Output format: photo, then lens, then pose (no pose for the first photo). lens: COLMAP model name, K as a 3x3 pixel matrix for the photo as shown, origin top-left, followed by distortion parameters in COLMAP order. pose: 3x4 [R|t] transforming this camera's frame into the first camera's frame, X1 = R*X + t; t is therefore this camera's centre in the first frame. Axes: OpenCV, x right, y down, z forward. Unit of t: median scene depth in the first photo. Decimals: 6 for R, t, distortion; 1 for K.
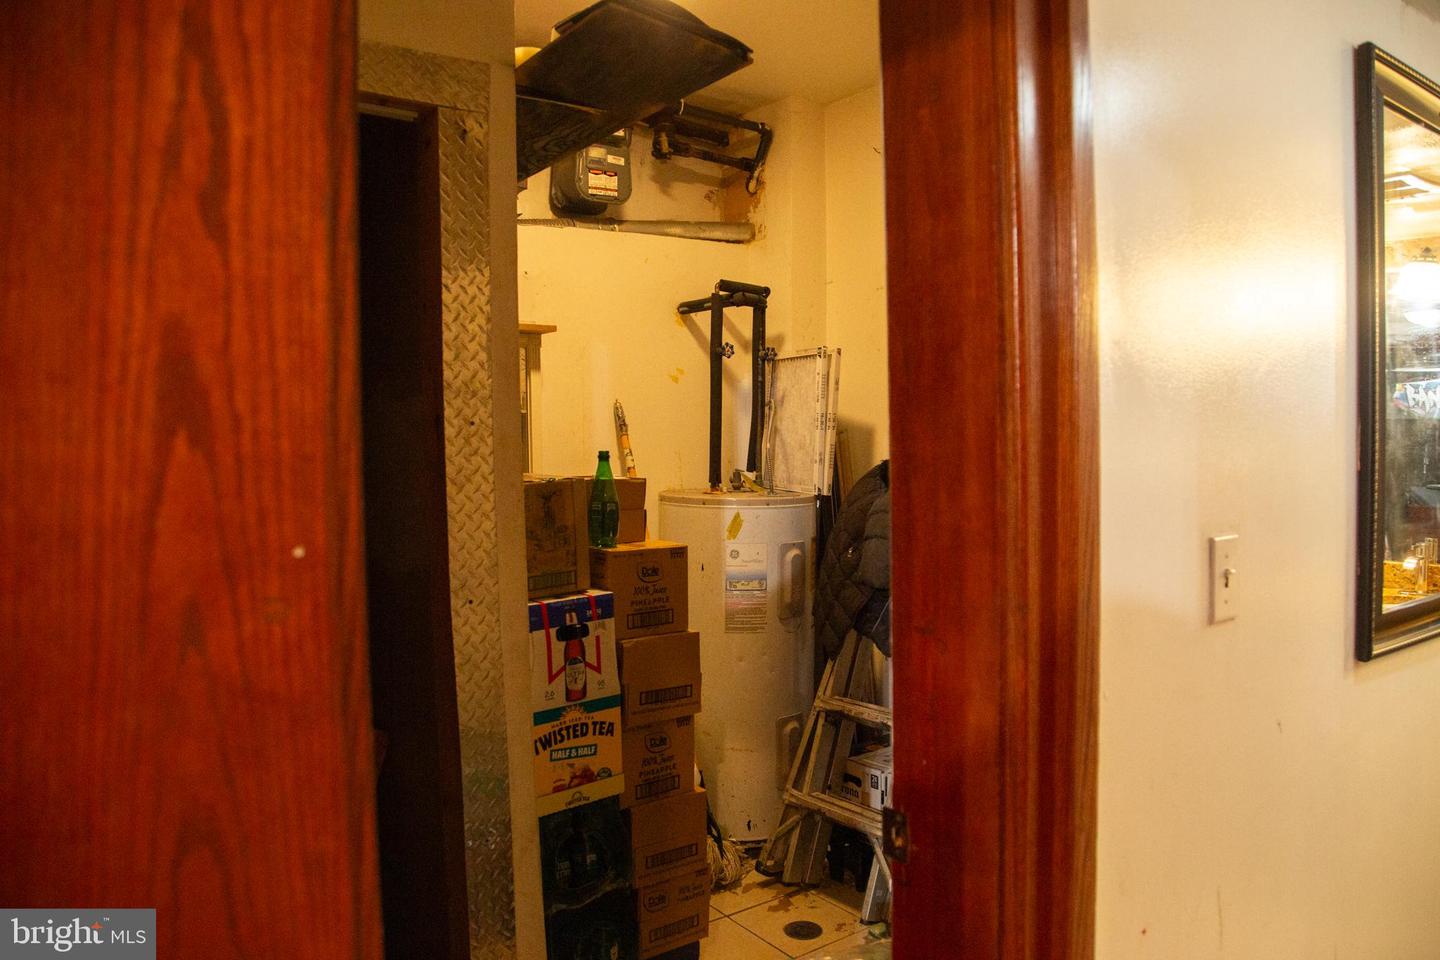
lens RADIAL K [[981.4, 0, 720.0], [0, 981.4, 480.0], [0, 0, 1]] dist [-0.135715, 0.082910]
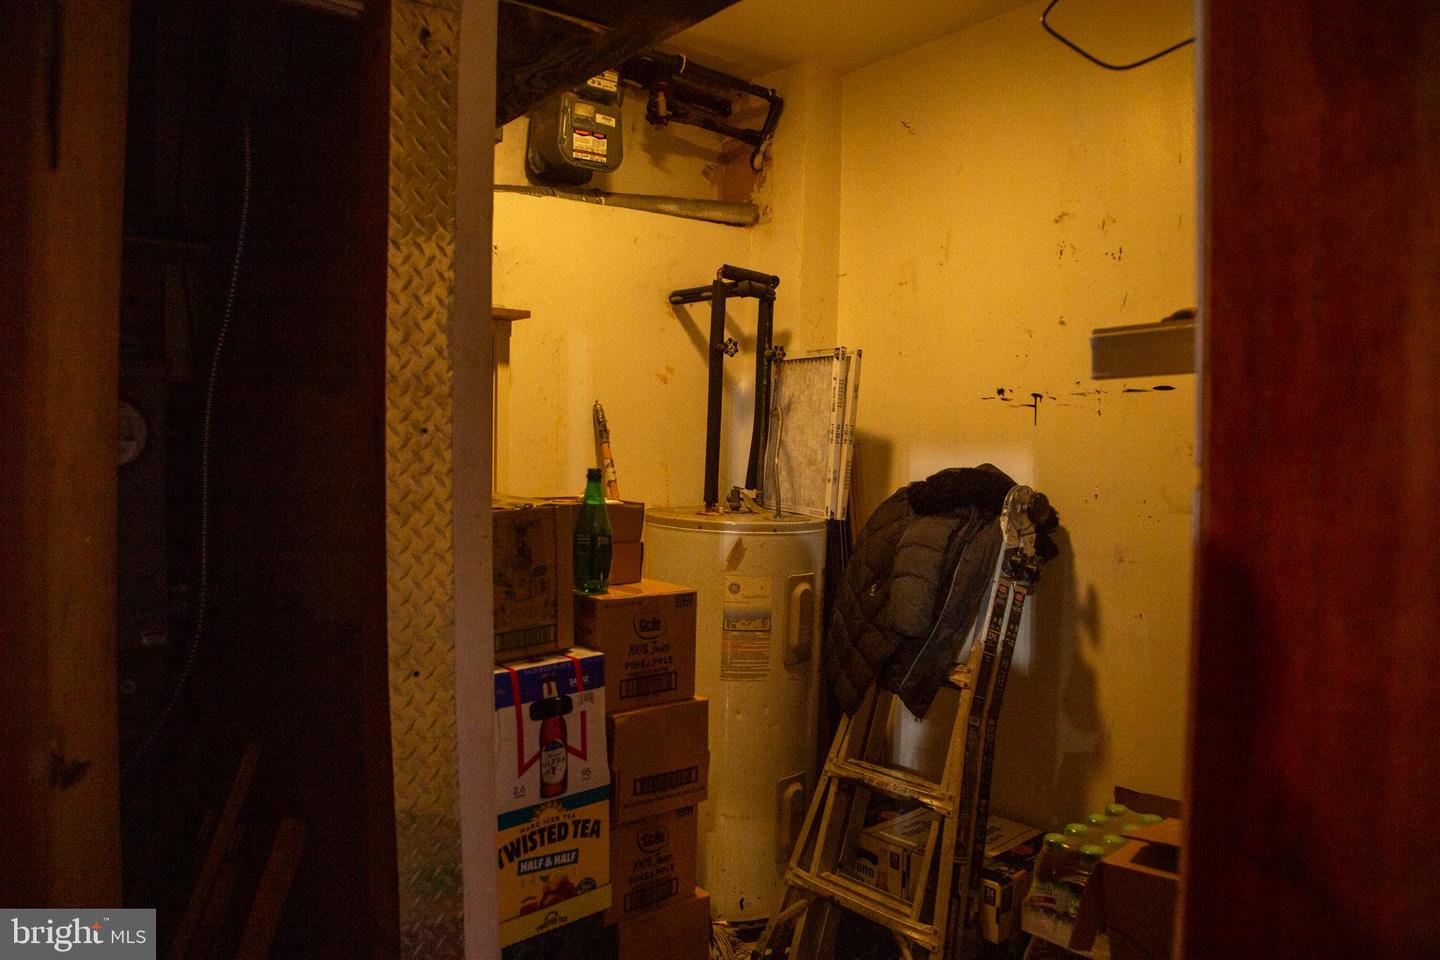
lens RADIAL K [[1024.7, 0, 744.0], [0, 1024.7, 481.9], [0, 0, 1]] dist [-0.139910, 0.089418]
pose [[0.998032, 0.027293, 0.056454, -0.043911], [-0.027013, 0.999619, -0.005721, -0.016959], [-0.056588, 0.004185, 0.998389, 0.176188]]
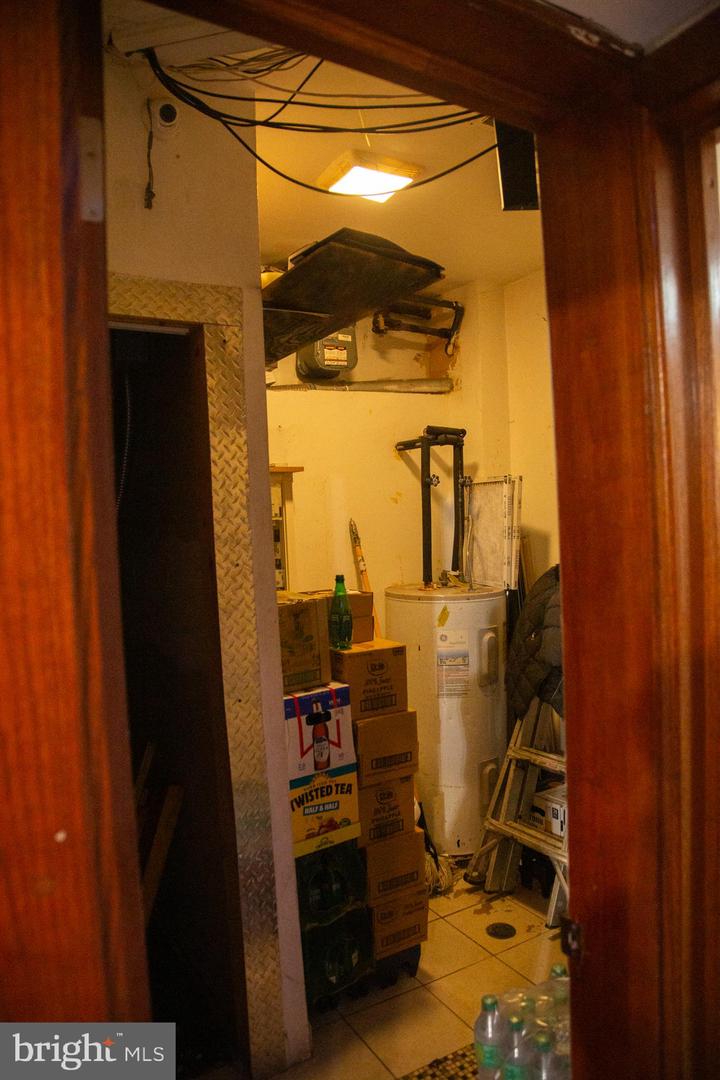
lens RADIAL K [[736.1, 0, 358.4], [0, 736.1, 558.7], [0, 0, 1]] dist [-0.135715, 0.082910]
pose [[0.994538, -0.024425, -0.101480, 0.005793], [0.024539, 0.999699, -0.000119, -0.048402], [0.101452, -0.002372, 0.994838, 0.027605]]
